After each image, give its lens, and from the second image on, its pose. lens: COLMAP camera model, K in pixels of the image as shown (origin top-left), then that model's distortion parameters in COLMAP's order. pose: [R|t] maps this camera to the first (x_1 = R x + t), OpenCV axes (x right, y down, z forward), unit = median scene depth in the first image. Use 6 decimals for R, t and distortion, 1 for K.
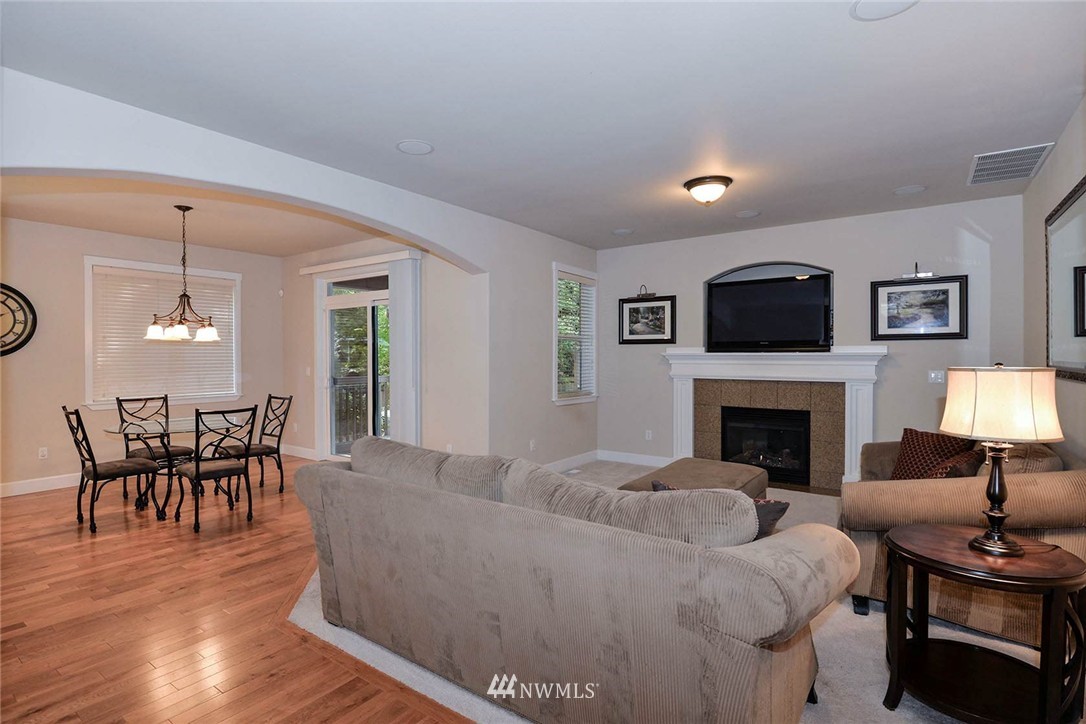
lens RADIAL K [[536.1, 0, 542.1], [0, 536.1, 356.1], [0, 0, 1]] dist [-0.004667, -0.001836]
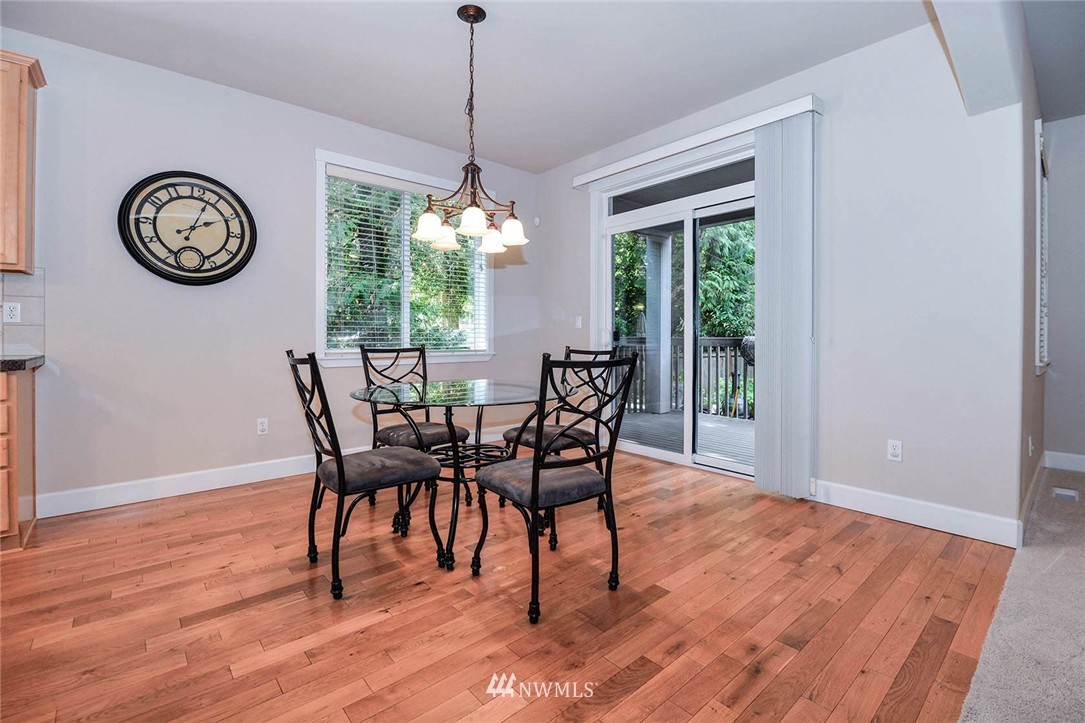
lens RADIAL K [[483.9, 0, 563.6], [0, 483.9, 334.3], [0, 0, 1]] dist [0.000205, 0.000073]
pose [[0.977012, 0.002804, -0.213165, -0.430191], [-0.004263, 0.999971, -0.006385, 0.066307], [0.213141, 0.007147, 0.976995, 0.479375]]
